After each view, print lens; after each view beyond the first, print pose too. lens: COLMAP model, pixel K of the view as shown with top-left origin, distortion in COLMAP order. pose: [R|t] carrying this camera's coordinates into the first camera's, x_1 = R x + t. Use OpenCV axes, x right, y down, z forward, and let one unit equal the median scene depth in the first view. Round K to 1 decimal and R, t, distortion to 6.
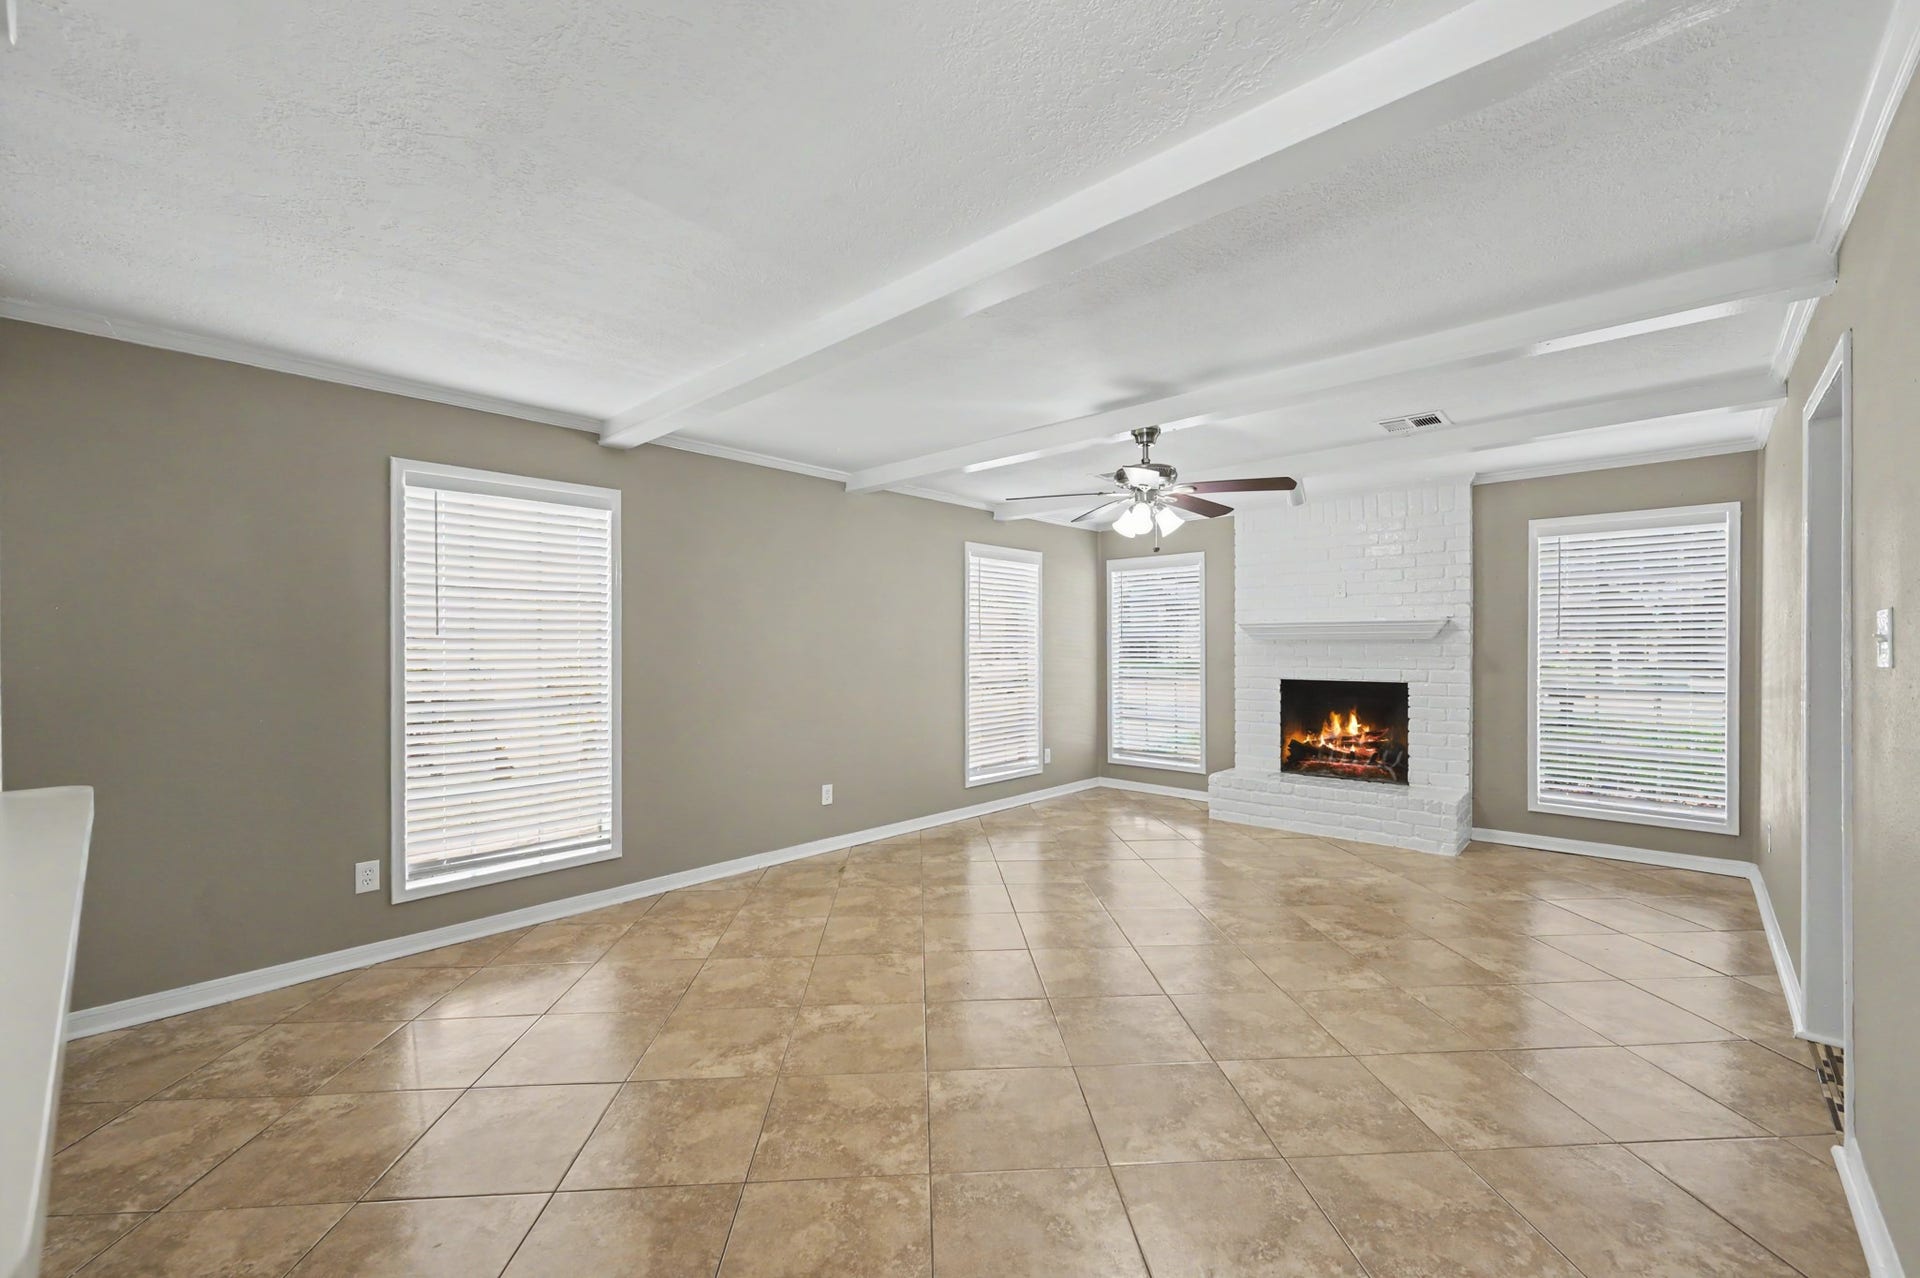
lens RADIAL K [[779.3, 0, 952.2], [0, 779.3, 643.1], [0, 0, 1]] dist [0.002528, -0.000098]
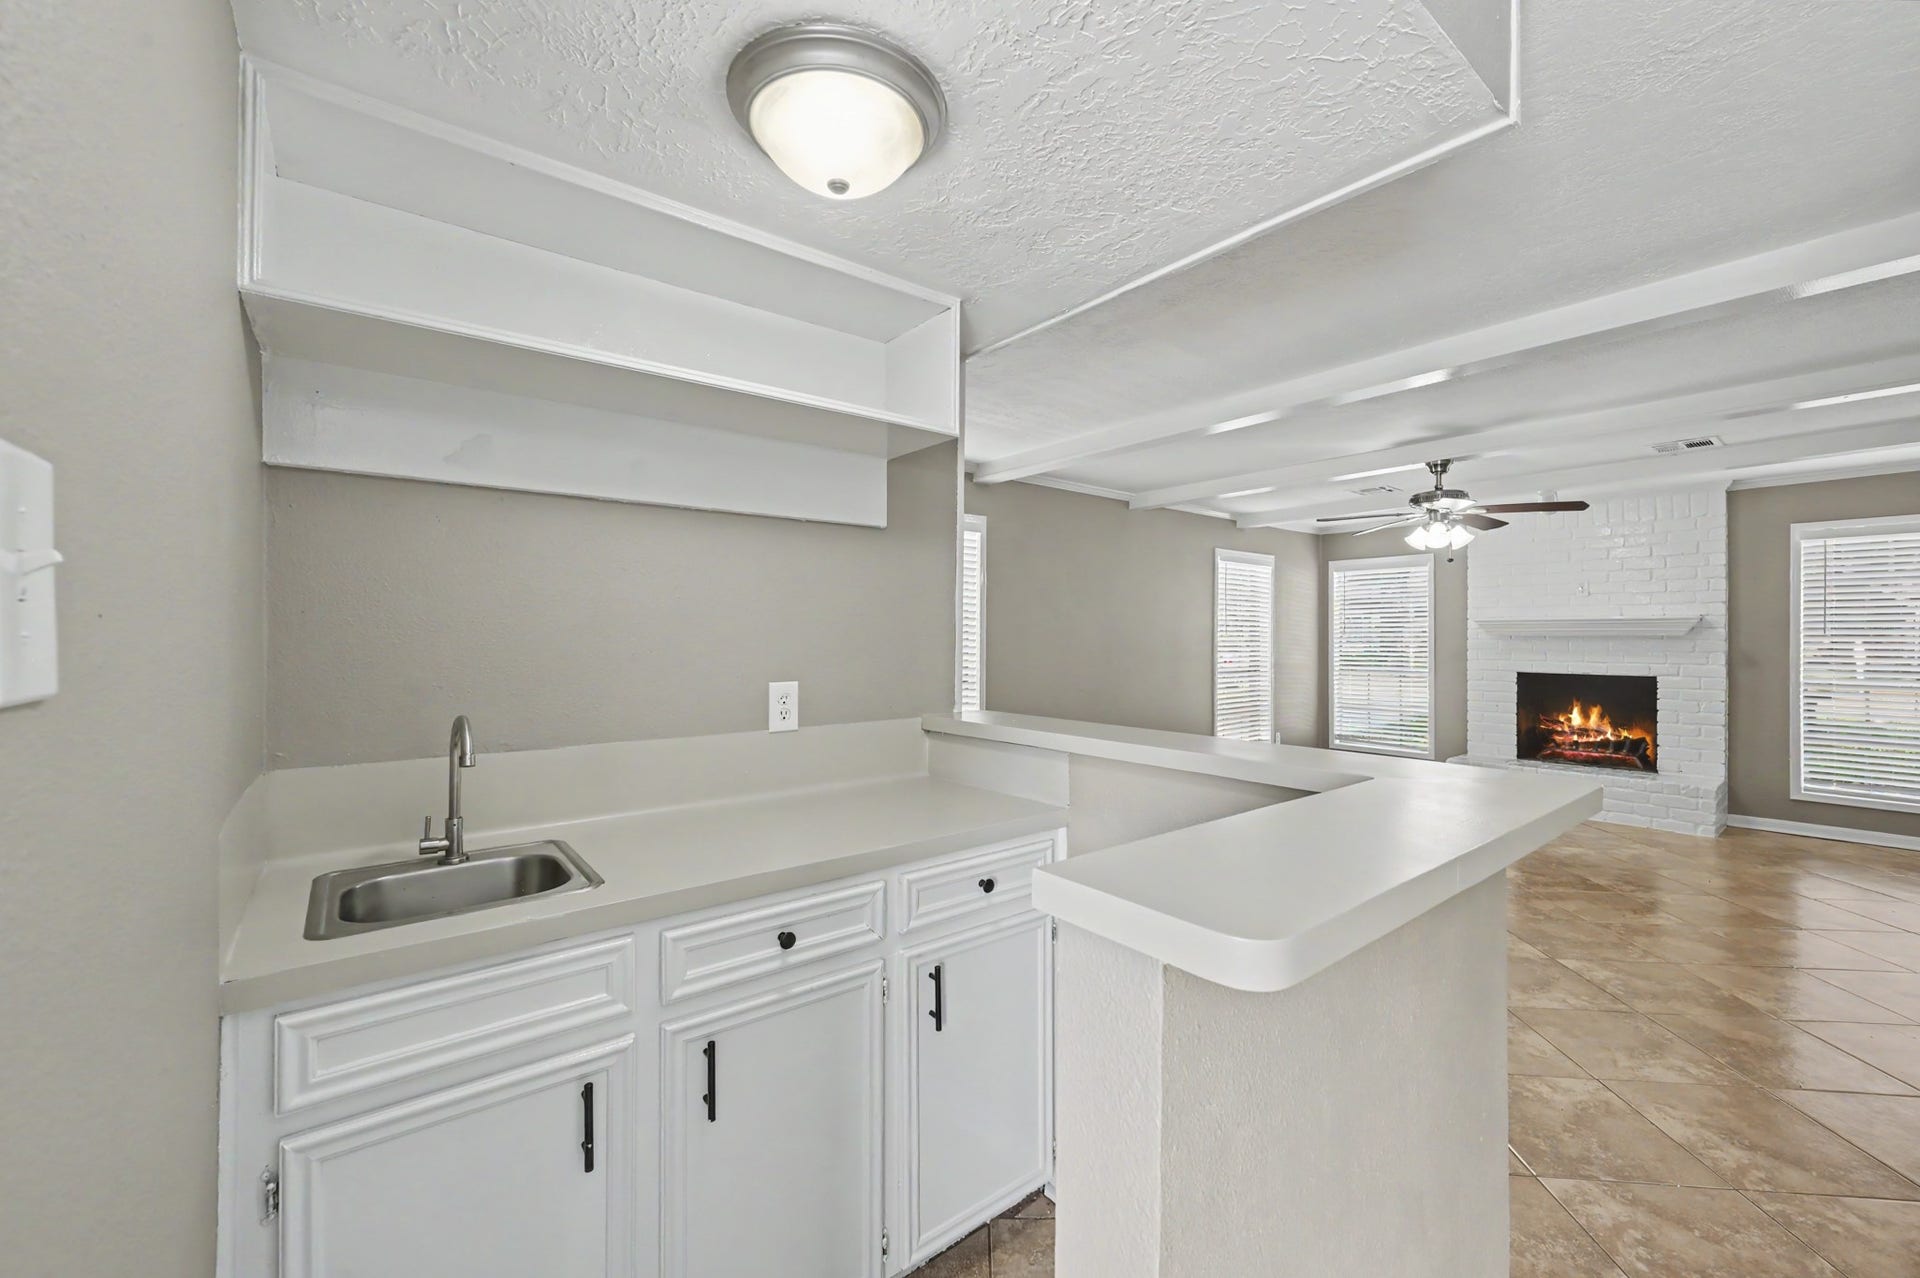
lens RADIAL K [[779.3, 0, 952.0], [0, 779.3, 630.5], [0, 0, 1]] dist [0.002528, -0.000098]
pose [[0.988556, 0.004916, -0.150776, -0.215021], [-0.005837, 0.999967, -0.005666, -0.000750], [0.150743, 0.006481, 0.988552, -0.208023]]
